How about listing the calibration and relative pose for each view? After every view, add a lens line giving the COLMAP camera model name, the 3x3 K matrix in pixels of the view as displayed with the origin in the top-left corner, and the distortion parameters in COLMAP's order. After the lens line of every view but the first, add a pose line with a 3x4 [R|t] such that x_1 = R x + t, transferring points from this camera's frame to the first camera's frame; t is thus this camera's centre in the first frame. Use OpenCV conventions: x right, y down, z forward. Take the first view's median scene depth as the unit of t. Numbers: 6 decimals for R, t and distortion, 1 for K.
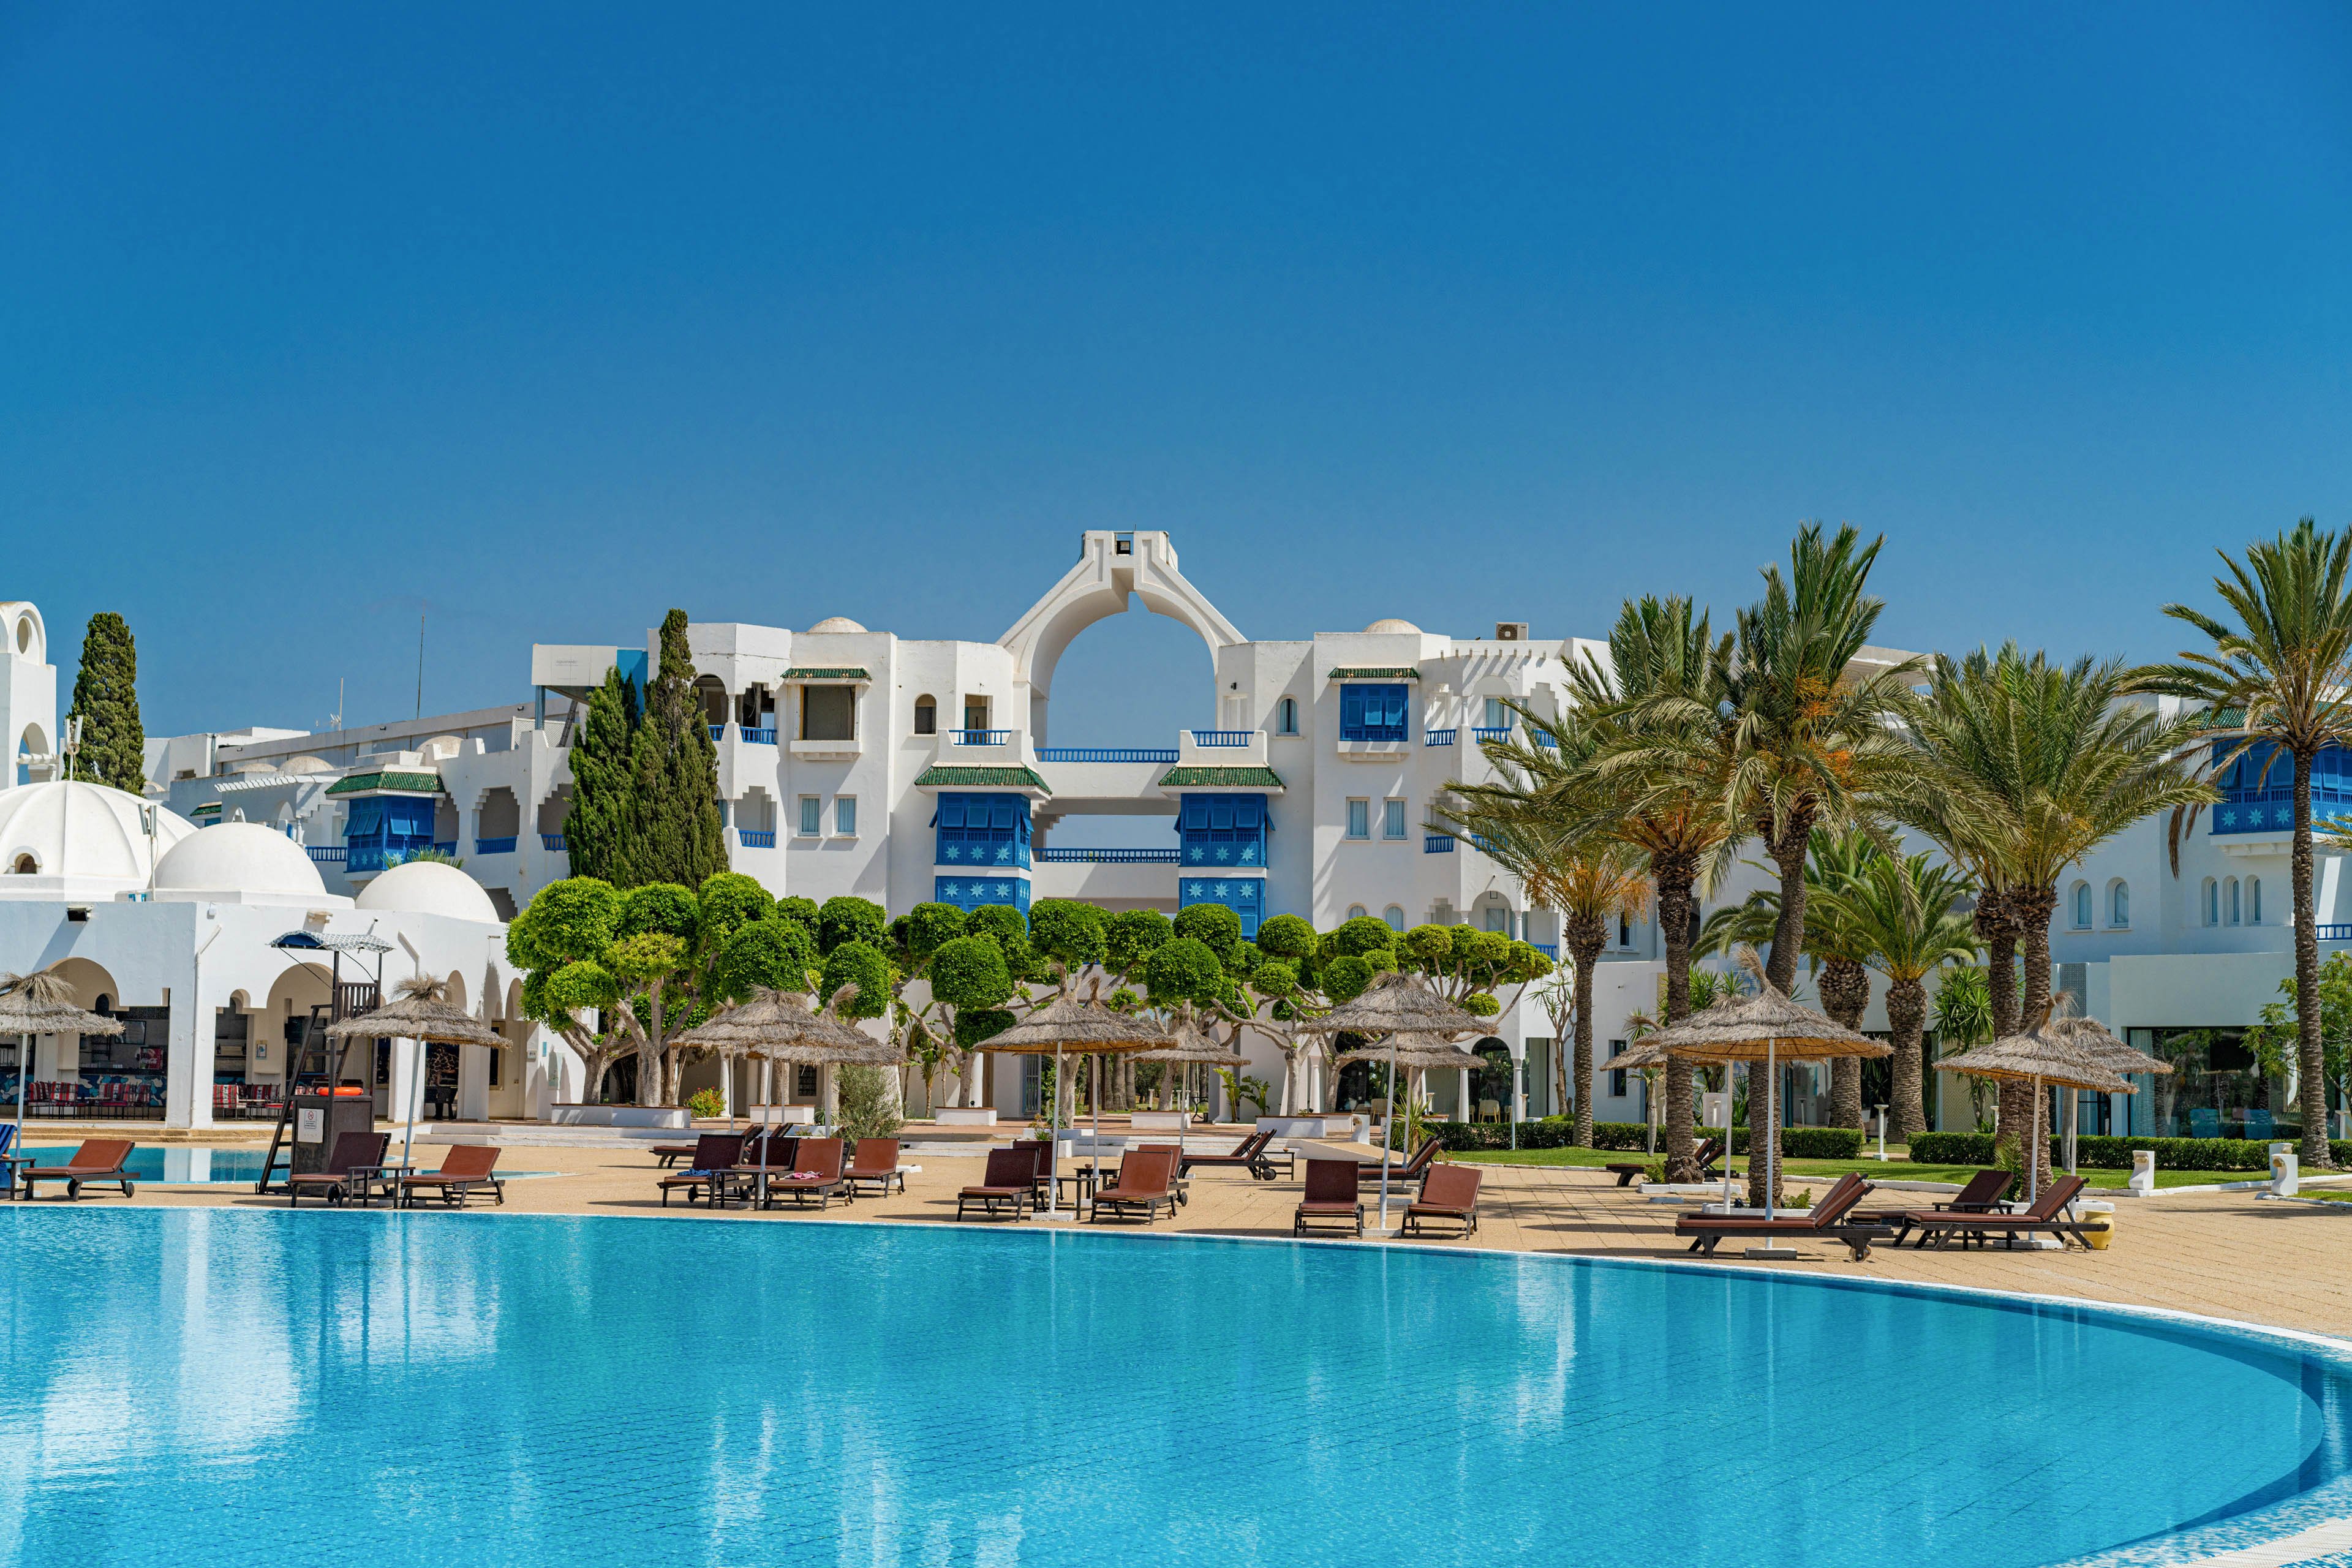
lens RADIAL K [[3668.2, 0, 1179.5], [0, 3668.2, 776.5], [0, 0, 1]] dist [0.012262, 0.000000]
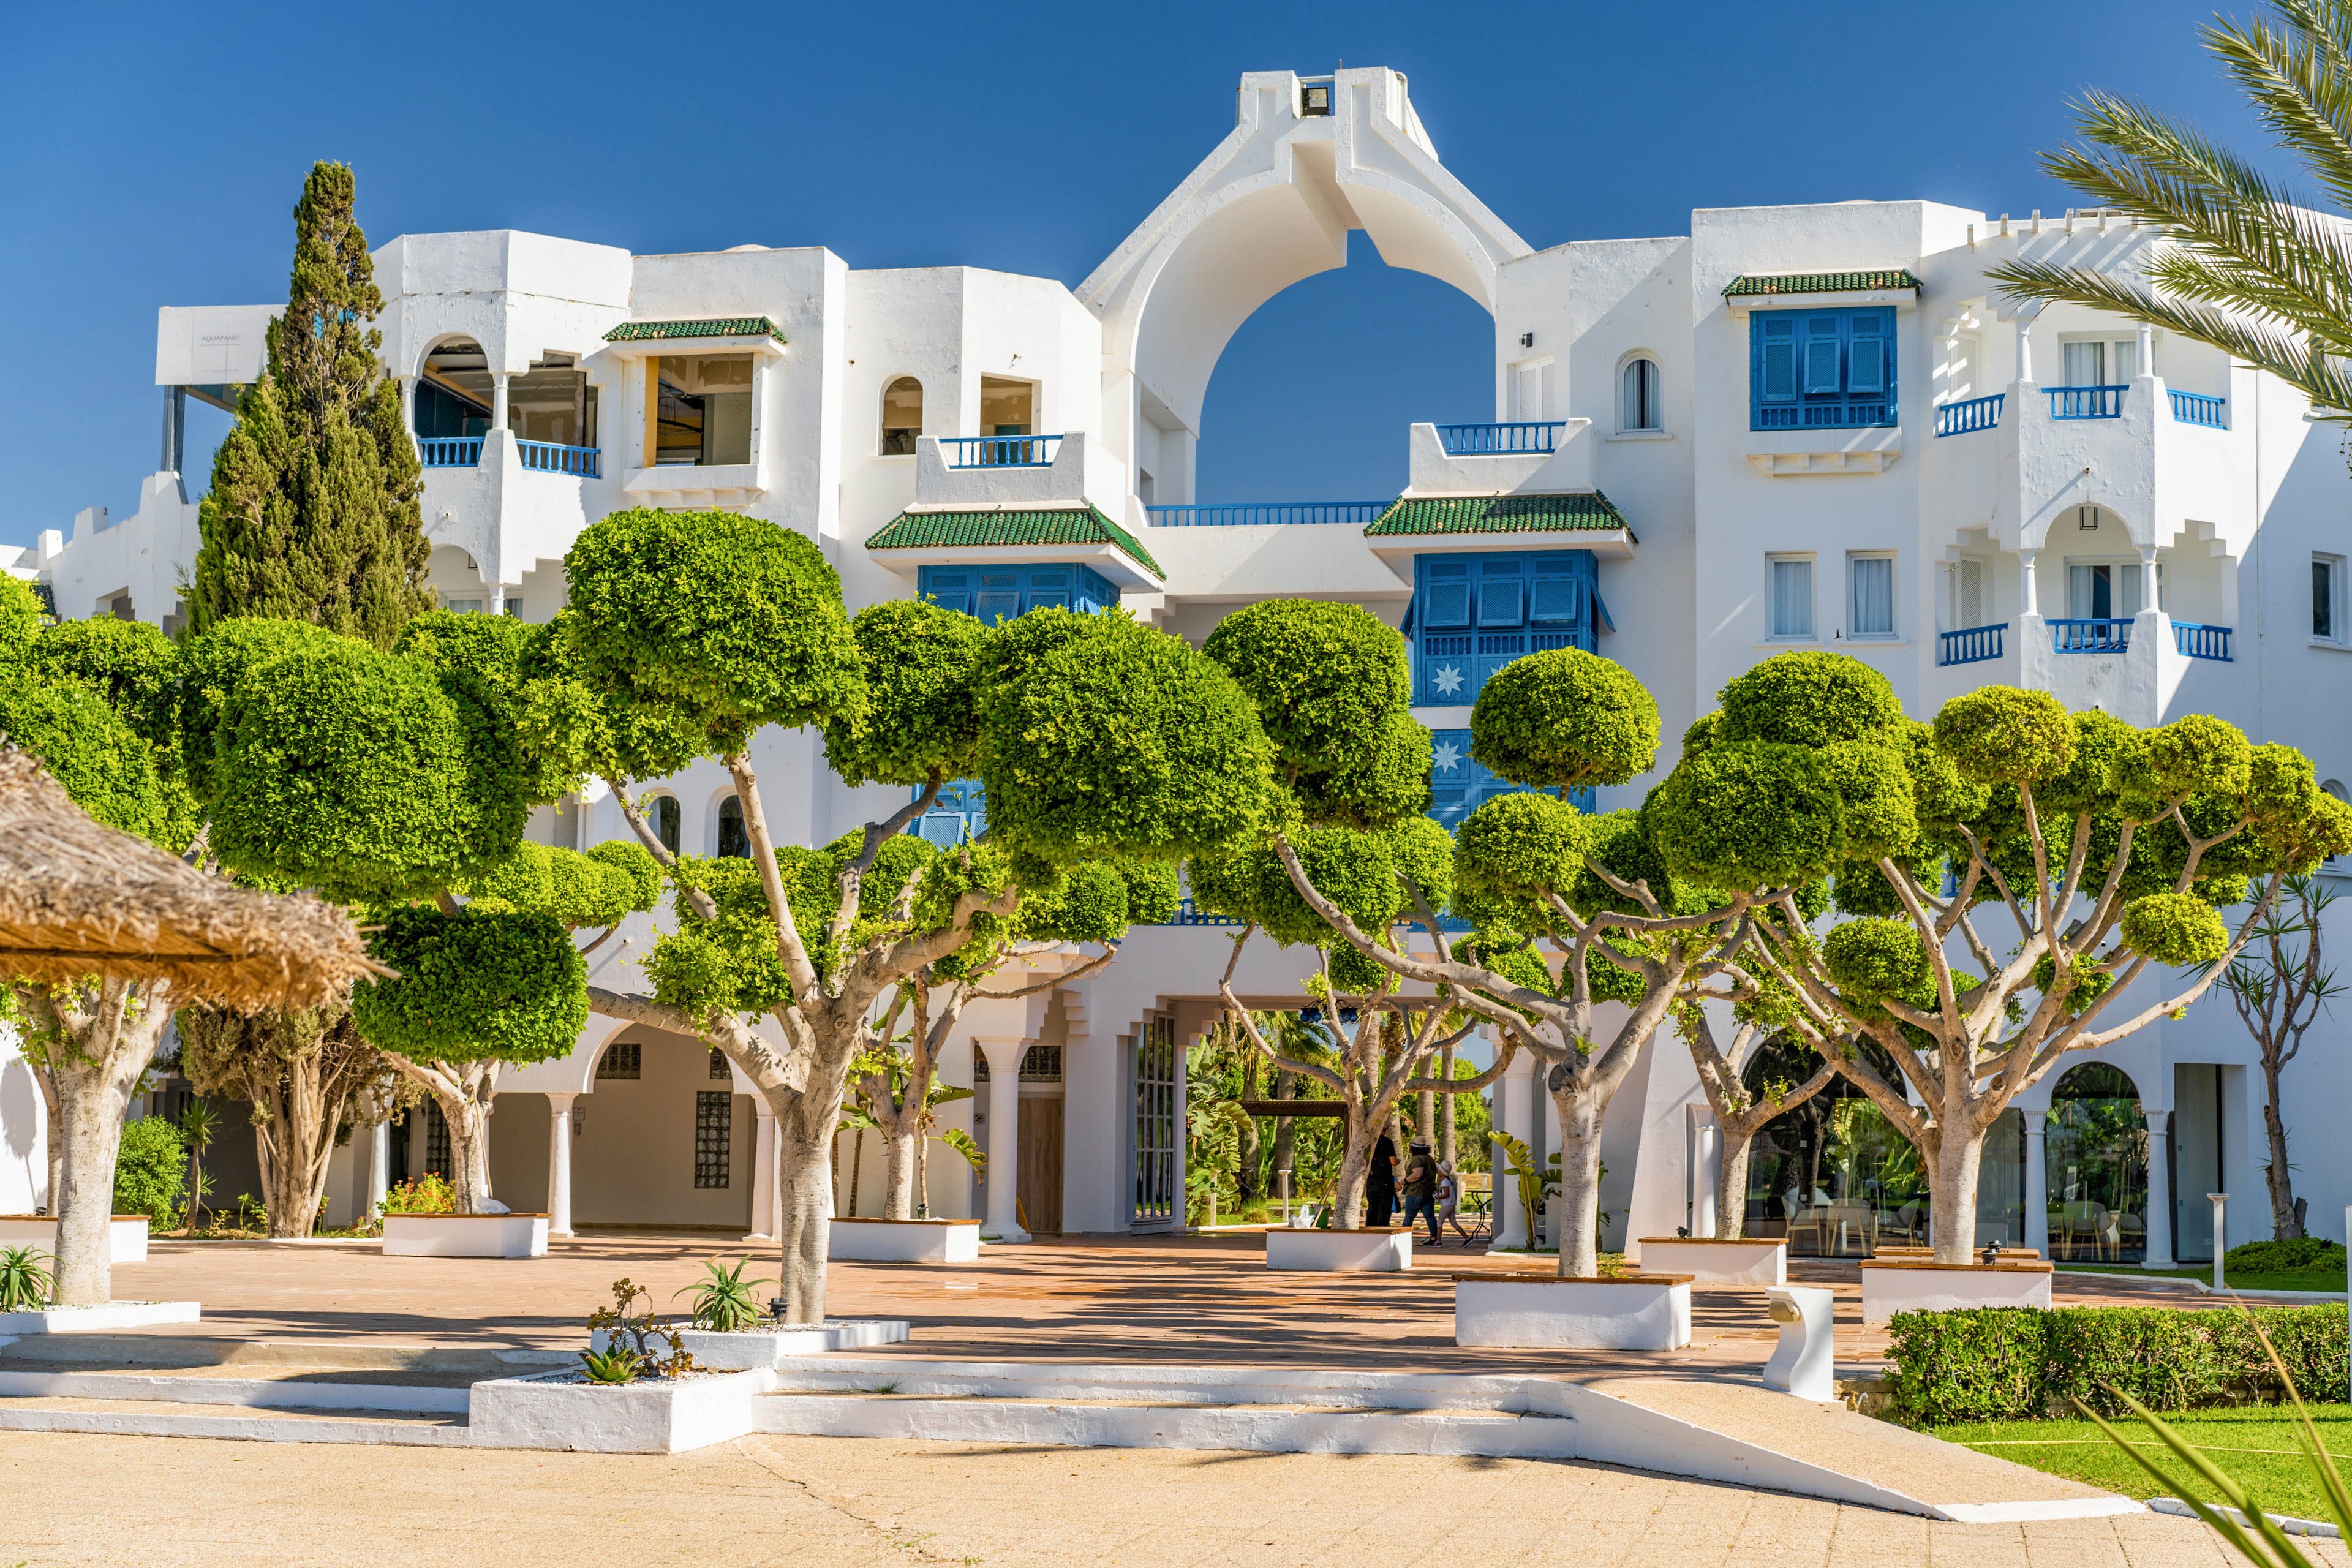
lens RADIAL K [[3668.2, 0, 1165.6], [0, 3668.2, 796.6], [0, 0, 1]] dist [0.012262, 0.000000]
pose [[0.992392, -0.012450, -0.122488, 0.026298], [0.010587, 0.999818, -0.015846, 0.043109], [0.122663, 0.014428, 0.992343, 0.521025]]
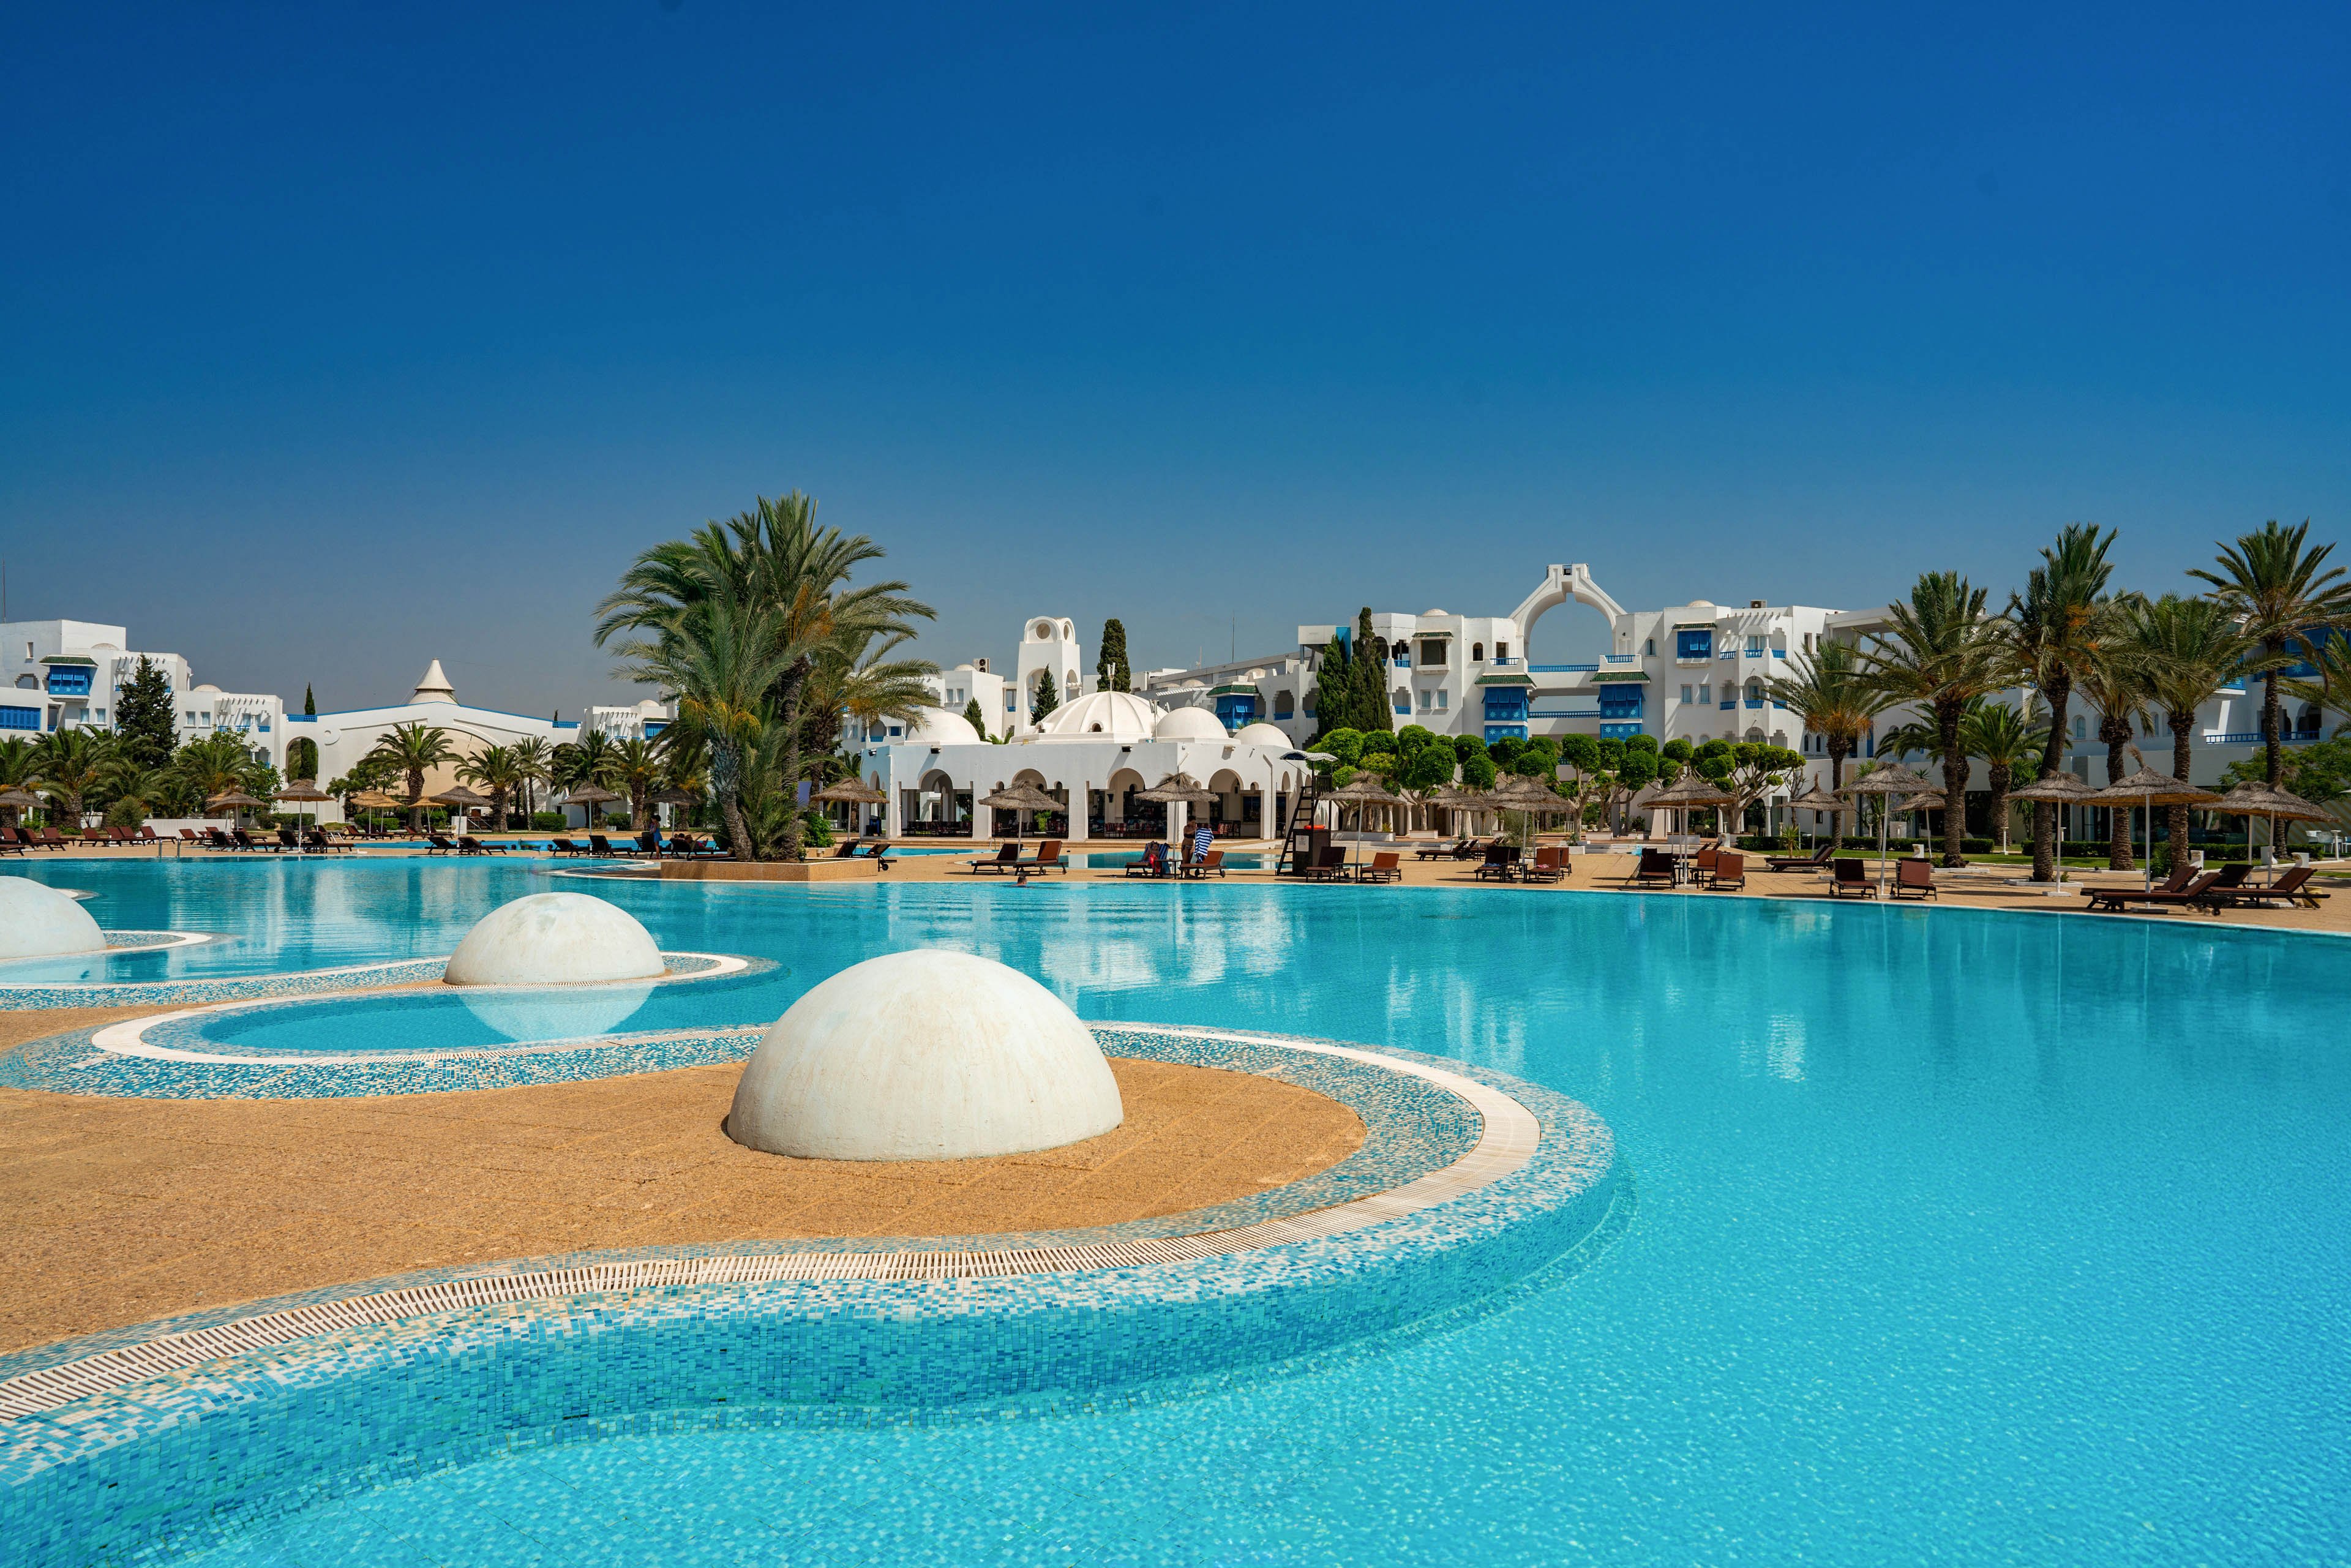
lens RADIAL K [[1579.4, 0, 1184.0], [0, 1579.4, 770.6], [0, 0, 1]] dist [-0.002912, 0.001873]
pose [[0.977658, -0.014681, -0.209689, -0.044836], [0.025668, 0.998431, 0.049768, 0.002474], [0.208629, -0.054038, 0.976501, 0.040322]]
